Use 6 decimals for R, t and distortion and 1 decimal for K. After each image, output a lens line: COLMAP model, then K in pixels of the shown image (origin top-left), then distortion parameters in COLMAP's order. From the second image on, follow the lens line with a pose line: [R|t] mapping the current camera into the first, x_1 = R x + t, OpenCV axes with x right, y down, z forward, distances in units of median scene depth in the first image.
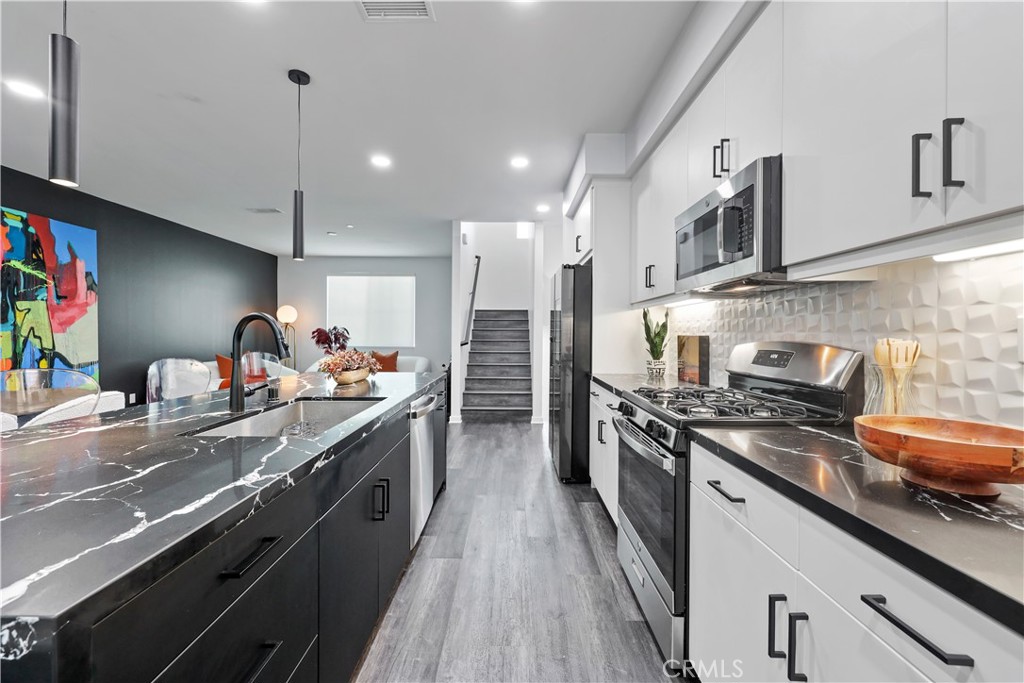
lens RADIAL K [[409.3, 0, 512.7], [0, 409.3, 337.8], [0, 0, 1]] dist [0.002865, -0.000033]
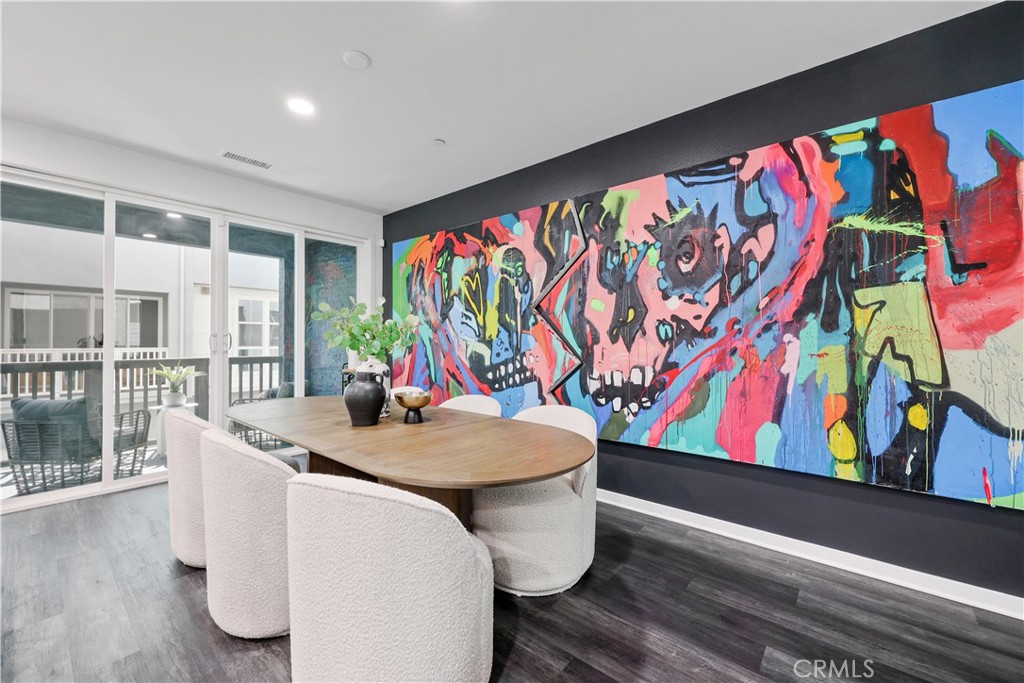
lens RADIAL K [[409.3, 0, 516.5], [0, 409.3, 339.1], [0, 0, 1]] dist [0.002865, -0.000033]
pose [[-0.645036, -0.012876, -0.764044, -0.484746], [-0.013371, 0.999895, -0.005562, -0.014772], [0.764035, 0.006629, -0.645140, 0.962661]]
